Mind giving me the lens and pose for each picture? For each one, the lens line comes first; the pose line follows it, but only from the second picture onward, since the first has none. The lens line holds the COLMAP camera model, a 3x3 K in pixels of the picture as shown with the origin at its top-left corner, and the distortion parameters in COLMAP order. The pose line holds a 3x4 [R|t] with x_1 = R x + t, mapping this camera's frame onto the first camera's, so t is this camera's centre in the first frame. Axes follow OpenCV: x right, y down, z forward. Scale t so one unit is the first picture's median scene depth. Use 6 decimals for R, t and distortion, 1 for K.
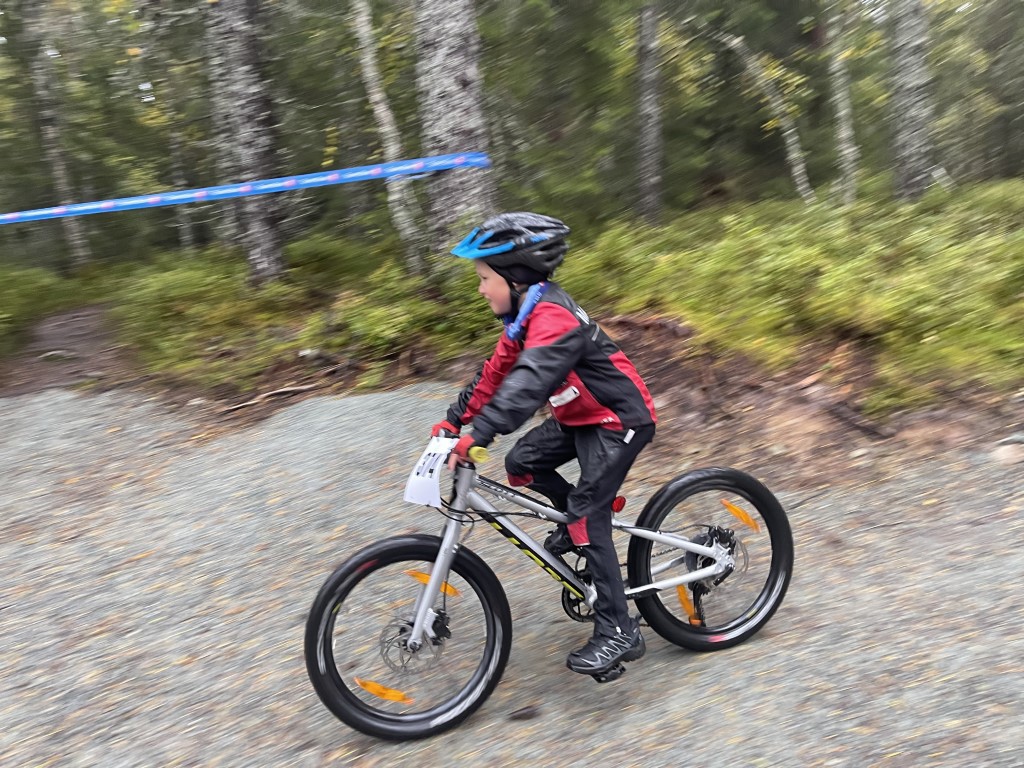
lens RADIAL K [[773.1, 0, 504.6], [0, 773.1, 388.8], [0, 0, 1]] dist [0.075714, -0.092668]
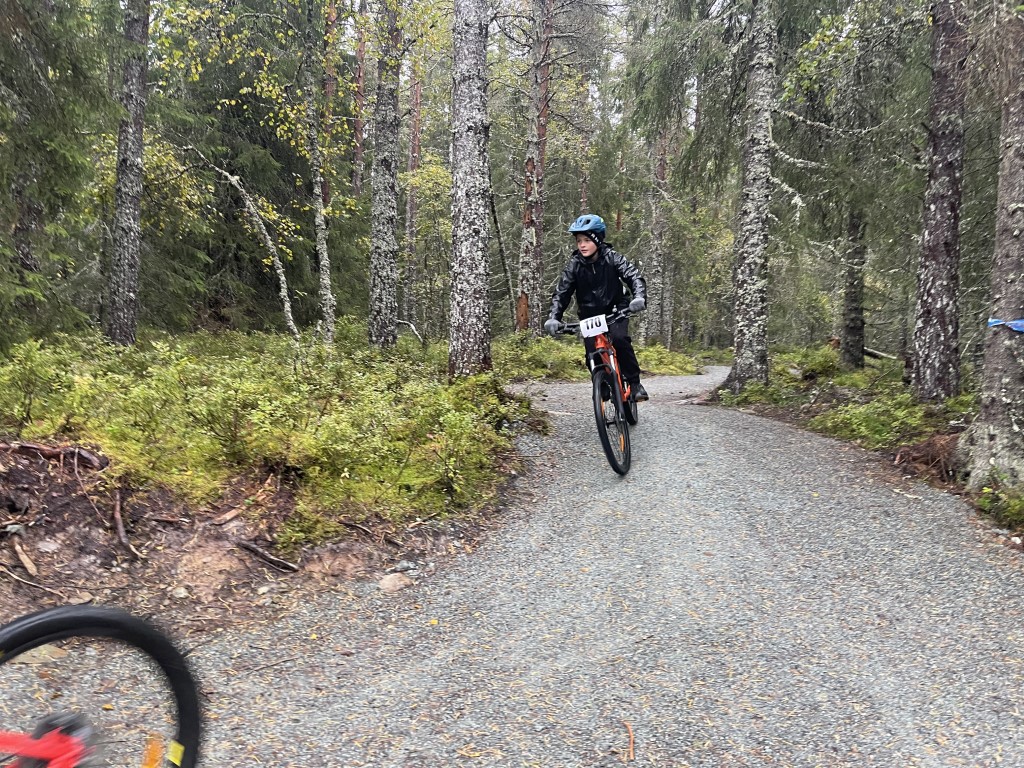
lens RADIAL K [[773.1, 0, 505.4], [0, 773.1, 382.6], [0, 0, 1]] dist [0.075714, -0.092668]
pose [[0.832251, 0.078476, 0.548817, 0.114982], [0.013993, 0.986642, -0.162301, -0.010076], [-0.554223, 0.142755, 0.820035, -0.018628]]
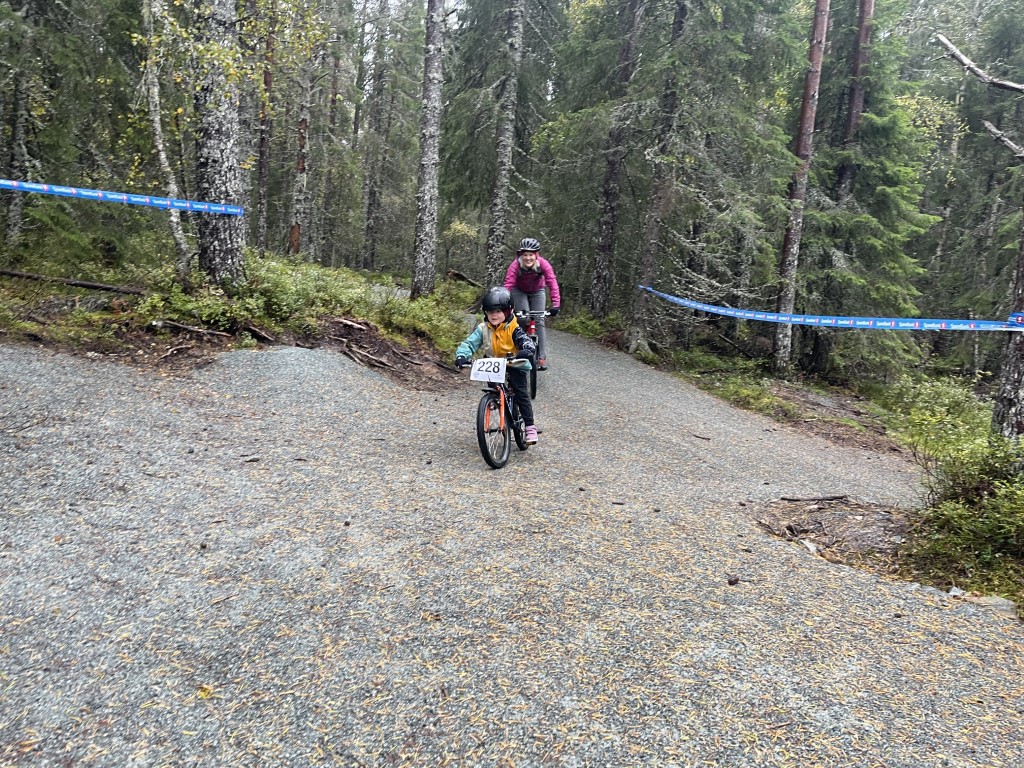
lens RADIAL K [[773.1, 0, 503.3], [0, 773.1, 387.6], [0, 0, 1]] dist [0.075714, -0.092668]
pose [[0.390447, 0.008162, 0.920589, -1.495813], [0.043525, 0.998679, -0.027315, 0.153464], [-0.919596, 0.050734, 0.389576, -0.115679]]
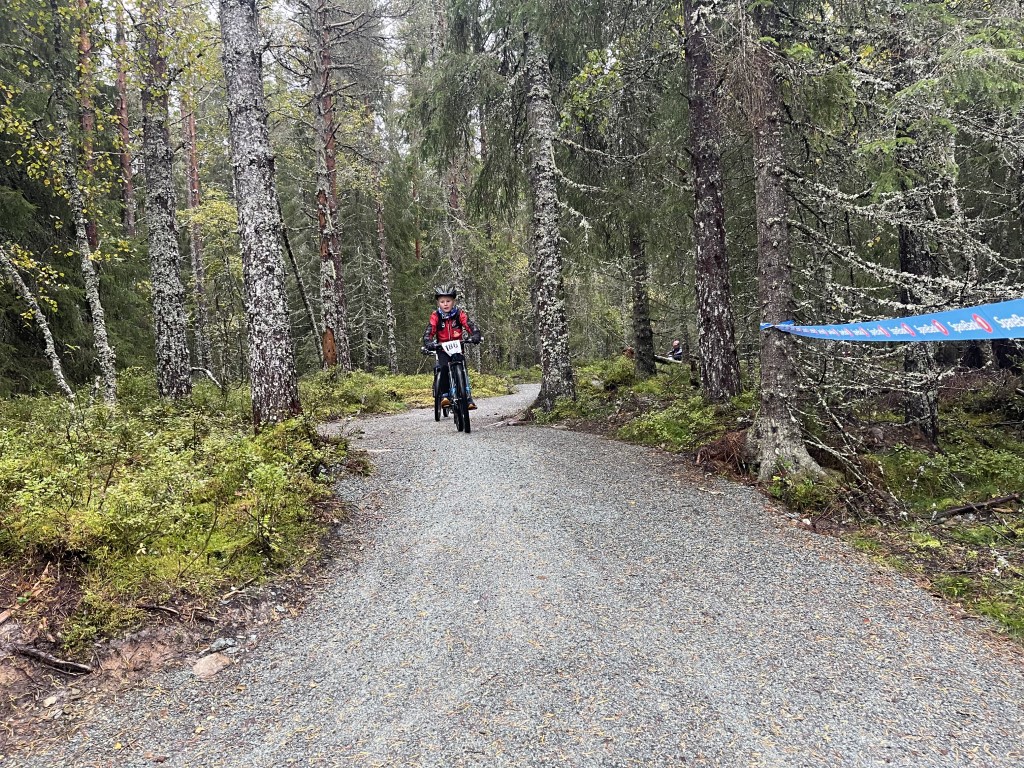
lens RADIAL K [[773.1, 0, 505.1], [0, 773.1, 388.0], [0, 0, 1]] dist [0.075714, -0.092668]
pose [[0.684159, 0.021906, 0.729004, 0.129837], [0.151018, 0.973631, -0.170985, -0.023456], [-0.713527, 0.227073, 0.662810, 0.001945]]
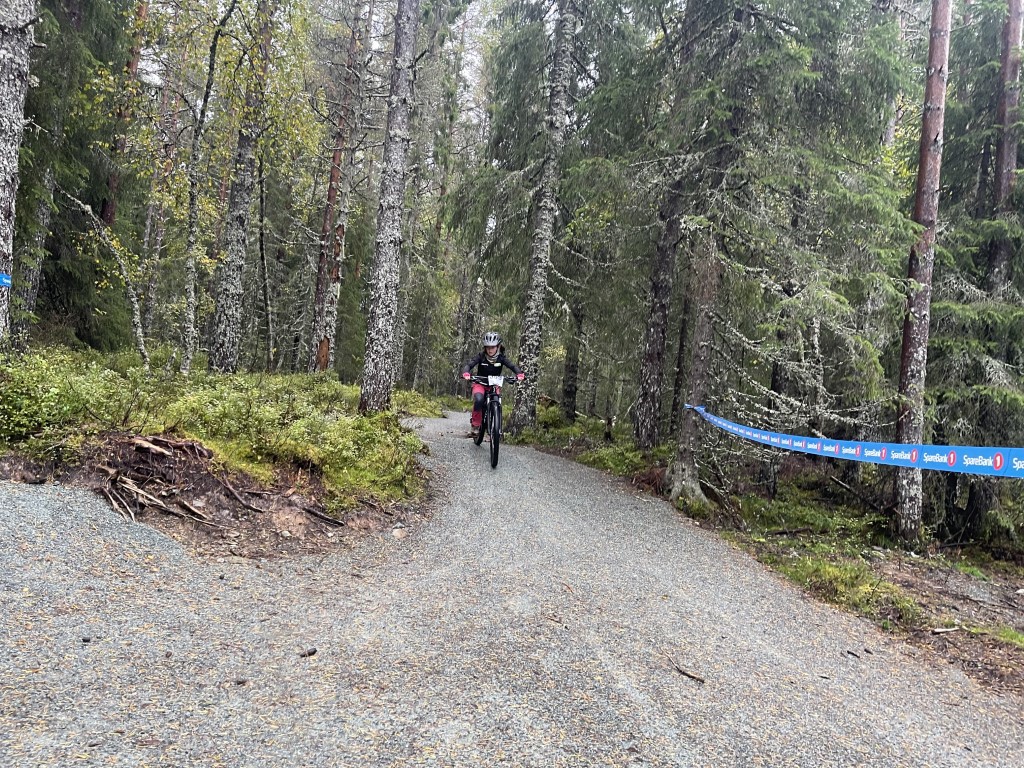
lens RADIAL K [[773.1, 0, 503.6], [0, 773.1, 390.0], [0, 0, 1]] dist [0.075714, -0.092668]
pose [[0.554740, 0.164110, 0.815678, -0.604137], [0.000618, 0.980273, -0.197646, 0.087544], [-0.832023, 0.110146, 0.543696, -0.195973]]
